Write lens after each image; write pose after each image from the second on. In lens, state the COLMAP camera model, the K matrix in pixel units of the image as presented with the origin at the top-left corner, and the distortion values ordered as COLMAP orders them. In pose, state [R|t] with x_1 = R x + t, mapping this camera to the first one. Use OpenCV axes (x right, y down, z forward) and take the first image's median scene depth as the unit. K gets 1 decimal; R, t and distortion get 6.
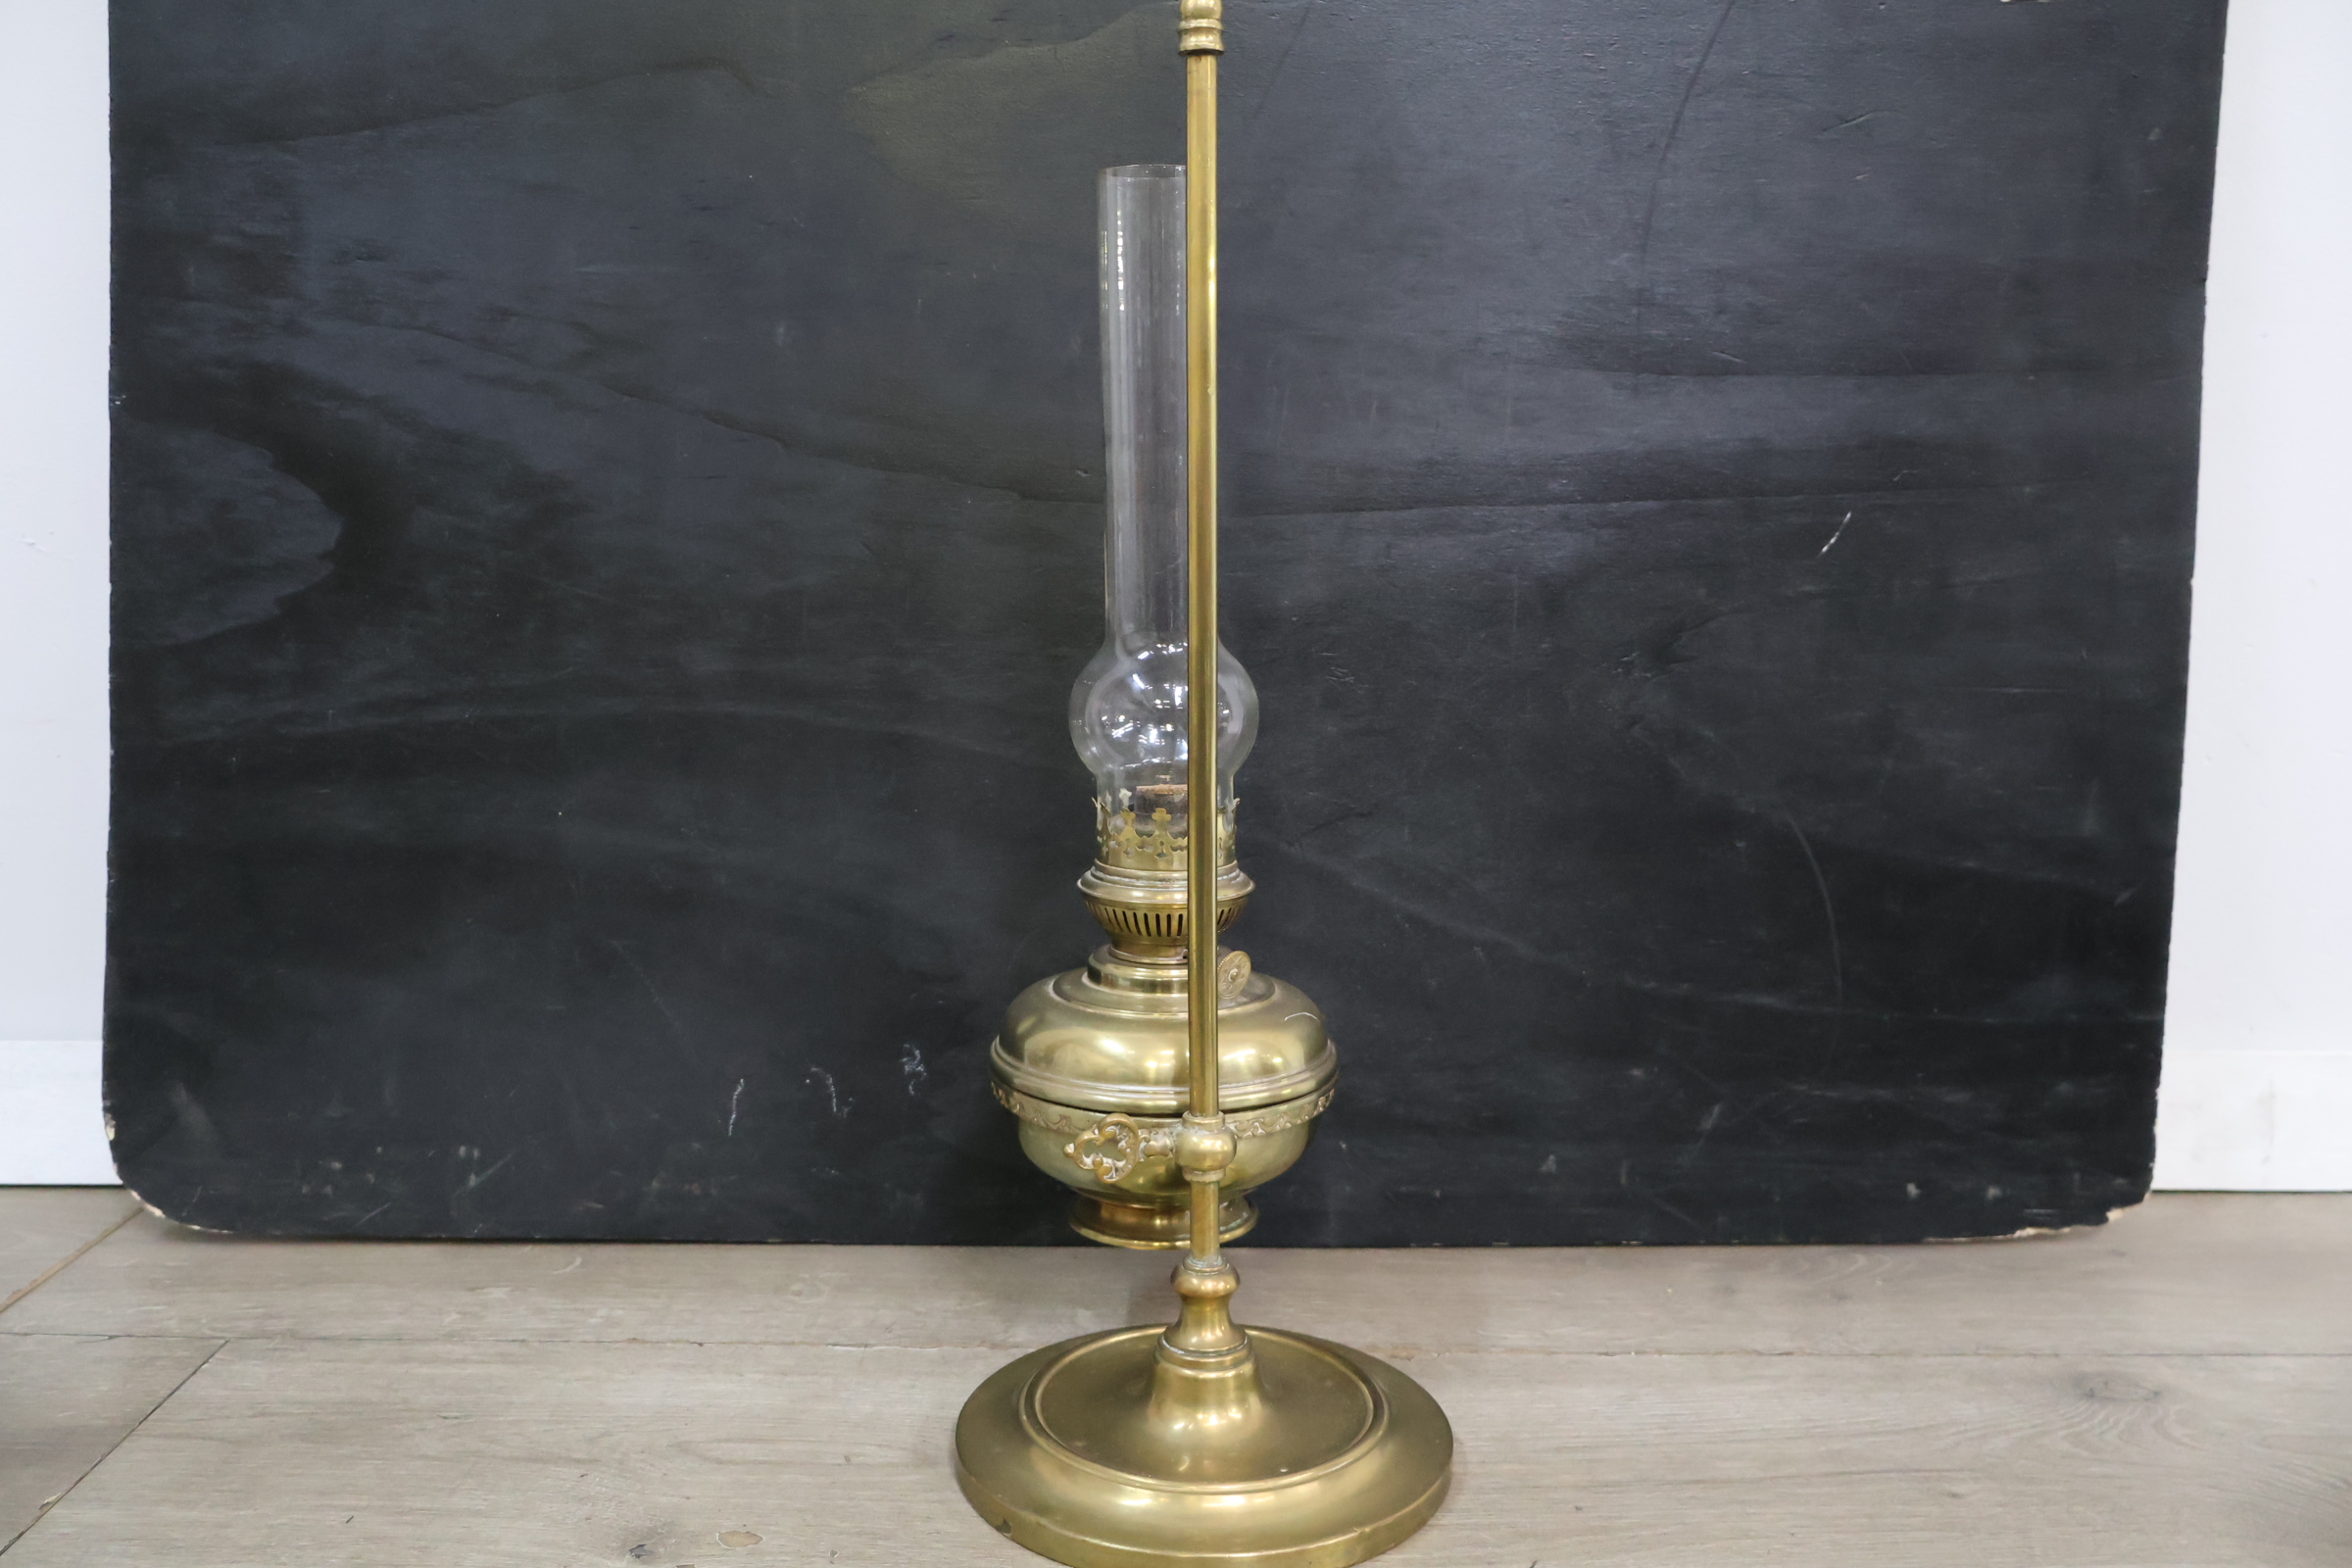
lens RADIAL K [[2119.5, 0, 1167.4], [0, 2119.5, 789.8], [0, 0, 1]] dist [0.023485, -0.003838]
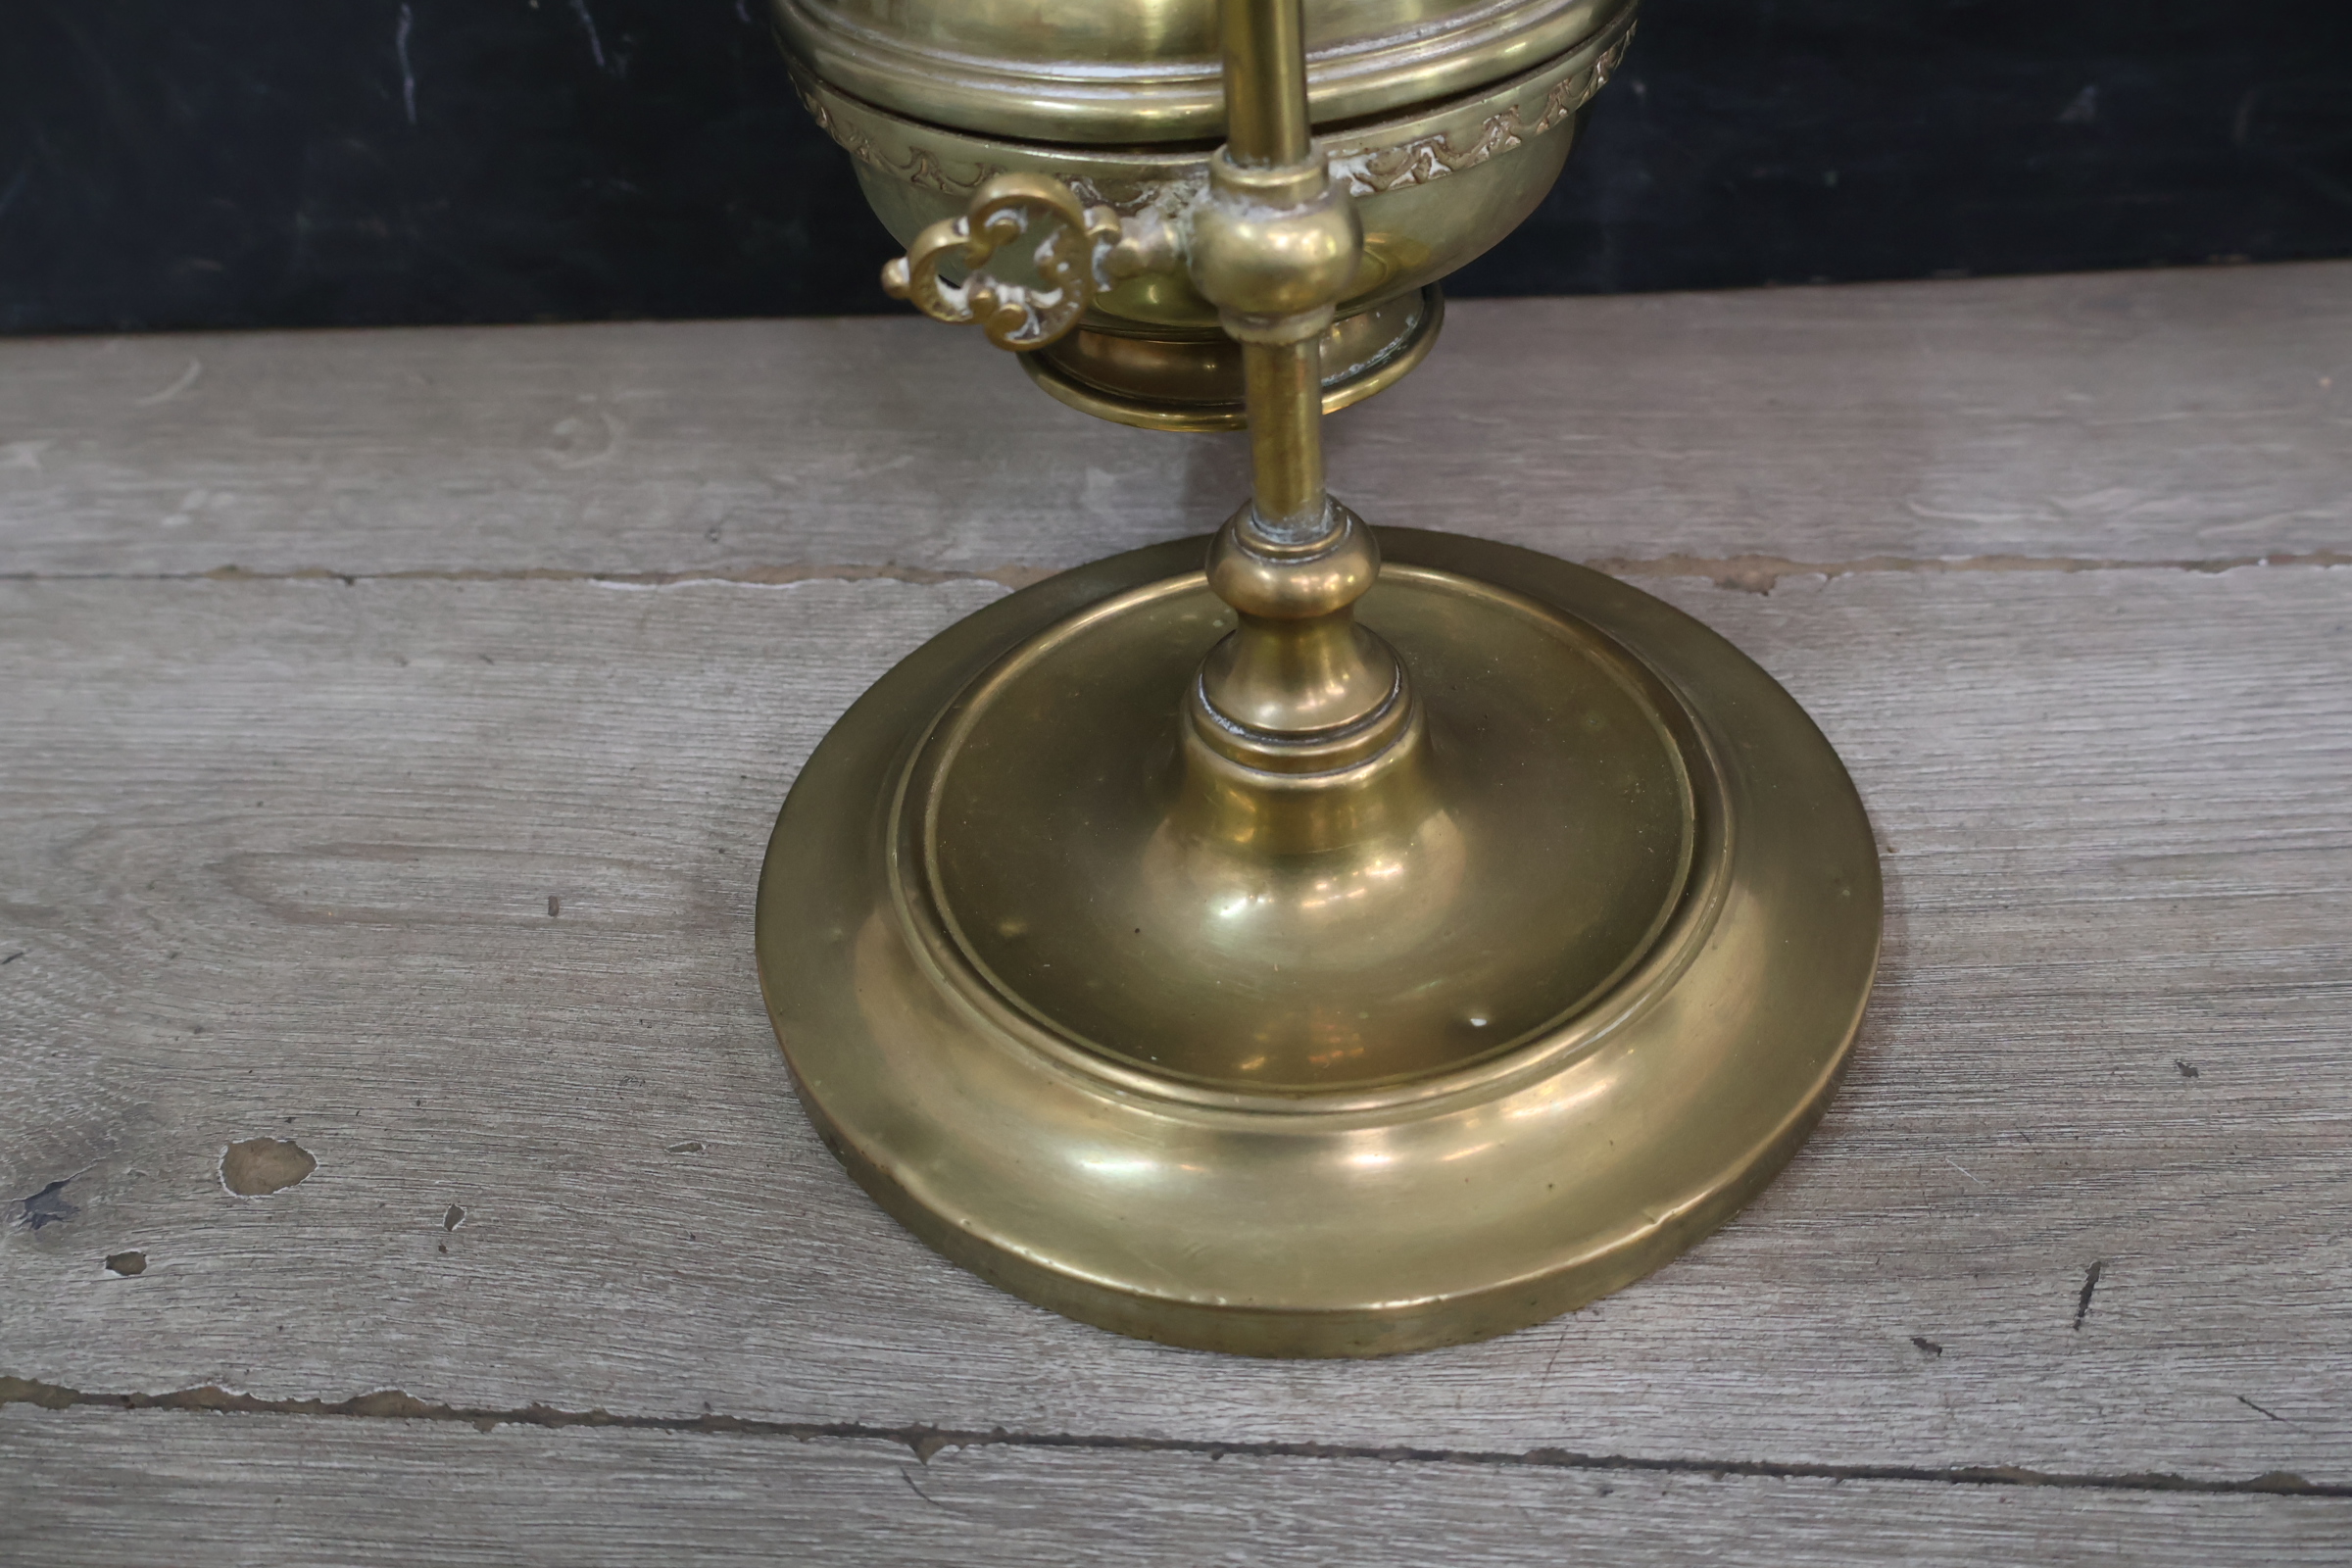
lens RADIAL K [[2119.5, 0, 1167.8], [0, 2119.5, 803.4], [0, 0, 1]] dist [0.023485, -0.003838]
pose [[0.993117, -0.006201, -0.116963, 0.033327], [0.067467, 0.846577, 0.527973, 0.044590], [0.095745, -0.532230, 0.841169, 0.511225]]
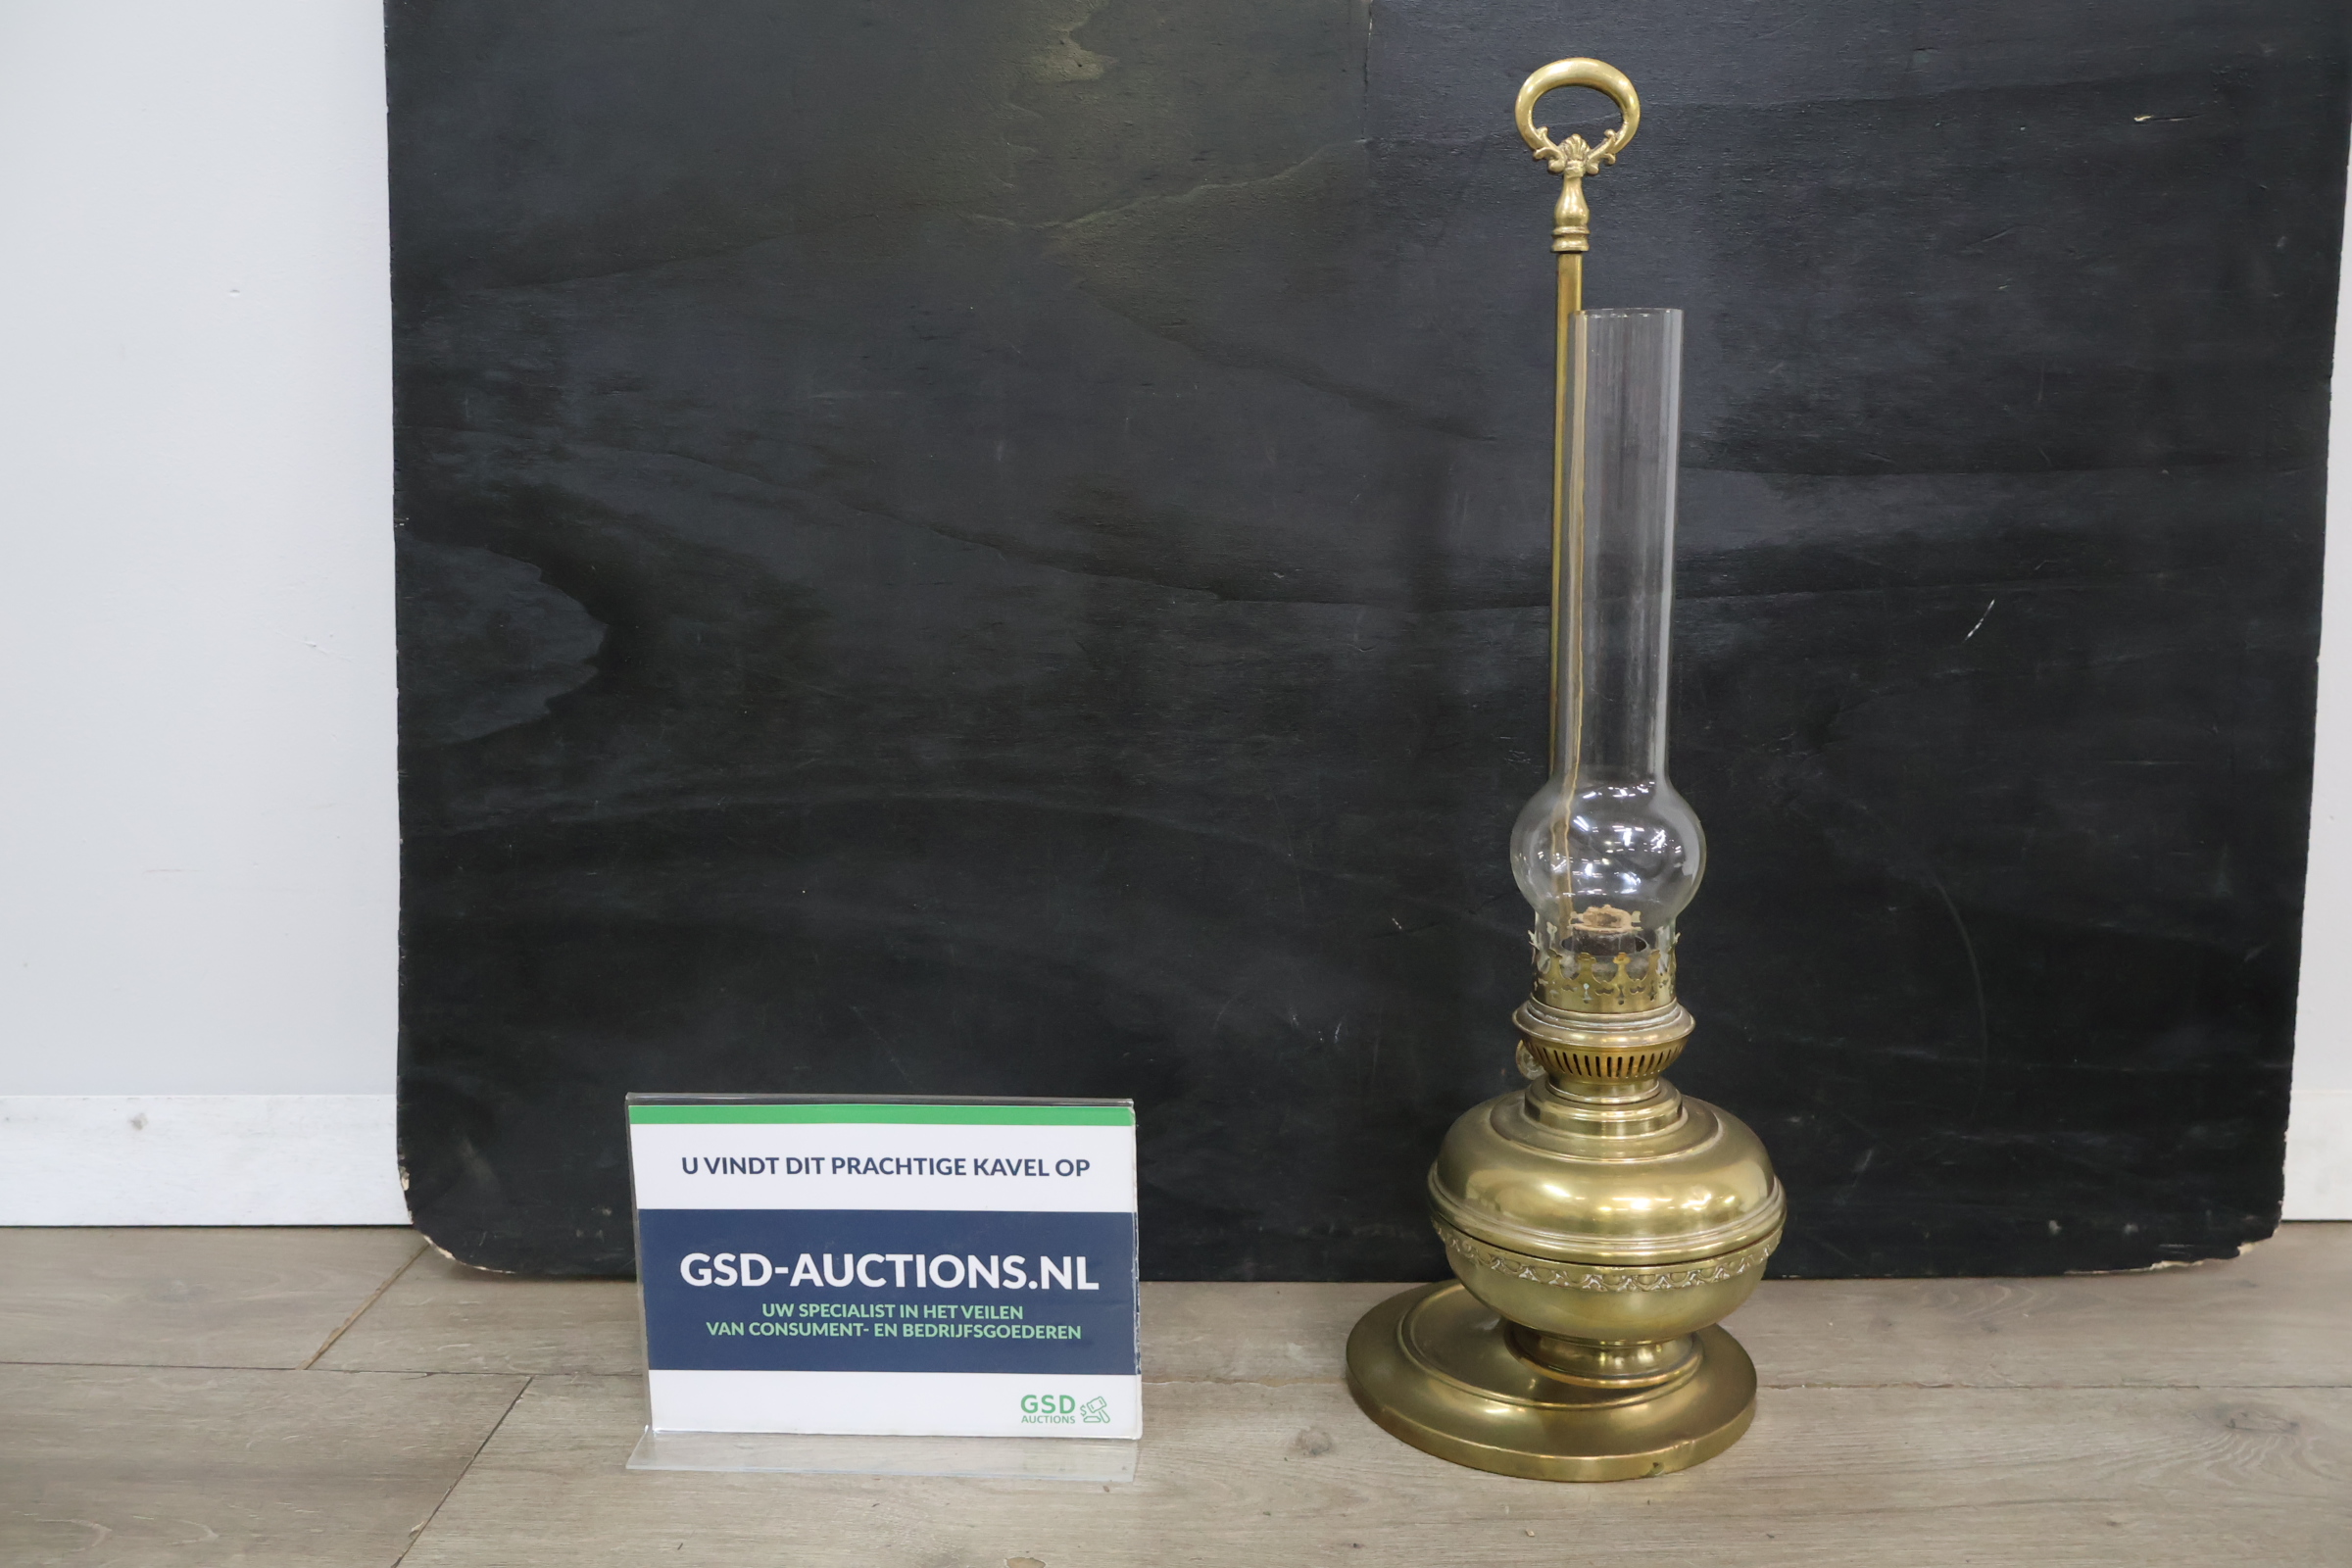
lens RADIAL K [[2119.5, 0, 1165.3], [0, 2119.5, 793.9], [0, 0, 1]] dist [0.023485, -0.003838]
pose [[0.999480, -0.011365, -0.030165, -0.066408], [0.011951, 0.999742, 0.019308, -0.058804], [0.029938, -0.019658, 0.999358, -0.089074]]
